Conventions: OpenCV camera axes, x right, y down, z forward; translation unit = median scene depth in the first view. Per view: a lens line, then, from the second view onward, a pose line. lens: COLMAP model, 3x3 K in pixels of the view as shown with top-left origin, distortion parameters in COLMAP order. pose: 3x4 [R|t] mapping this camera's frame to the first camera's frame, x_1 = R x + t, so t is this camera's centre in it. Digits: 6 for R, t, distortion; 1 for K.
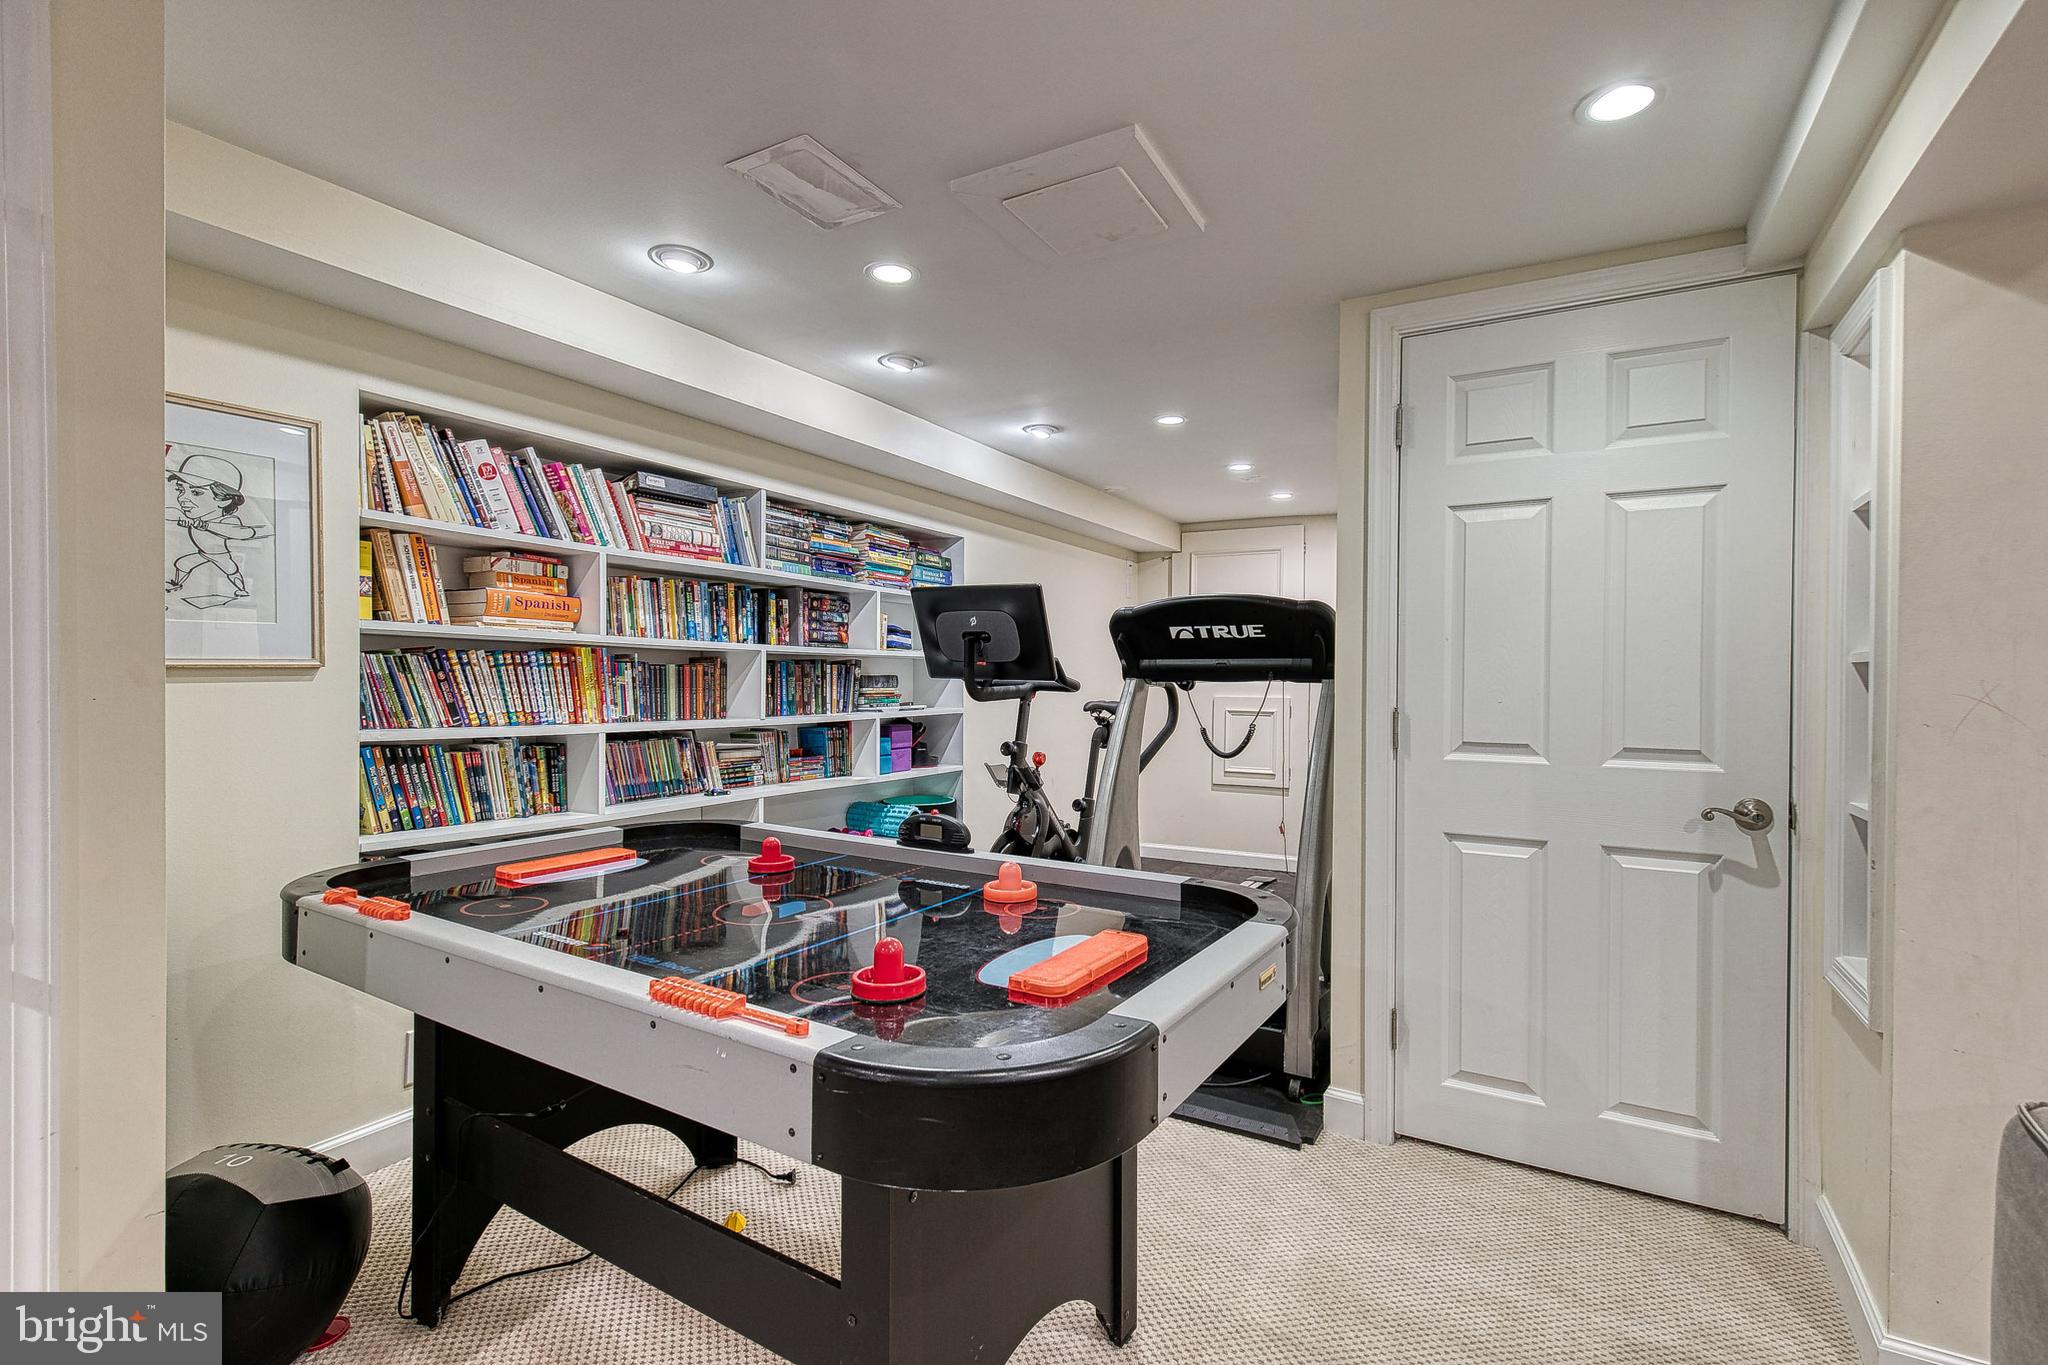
lens RADIAL K [[905.0, 0, 1037.5], [0, 905.0, 703.7], [0, 0, 1]] dist [0.003316, 0.000123]
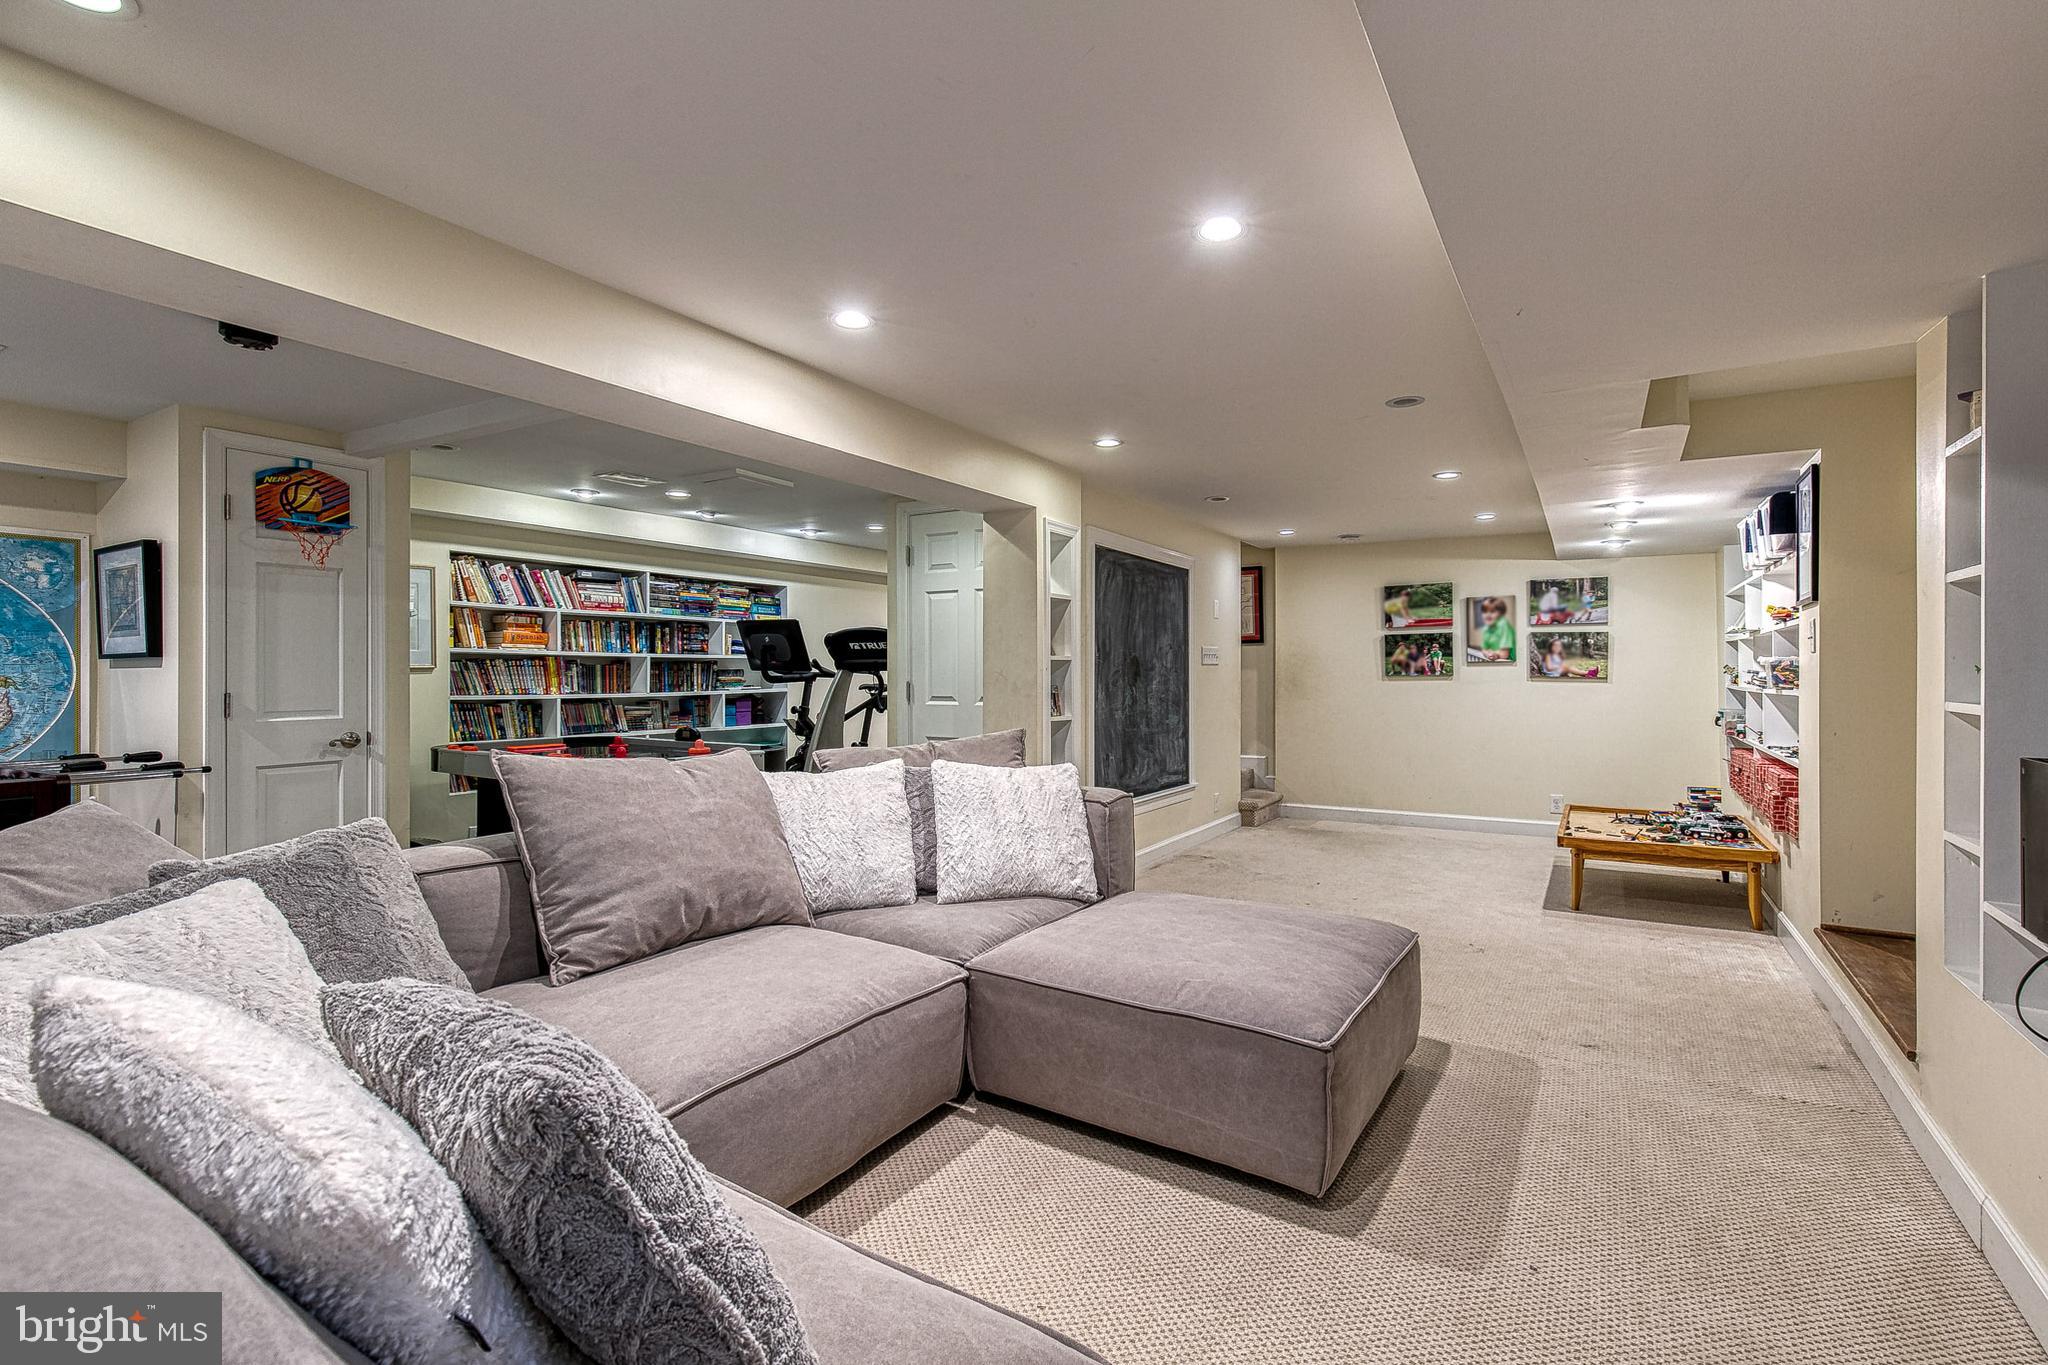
lens RADIAL K [[920.4, 0, 1040.6], [0, 920.4, 686.8], [0, 0, 1]] dist [0.006710, -0.000706]
pose [[0.999722, -0.008936, -0.021808, 0.630911], [0.008696, 0.999901, -0.011061, 0.036389], [0.021904, 0.010868, 0.999701, -1.025862]]
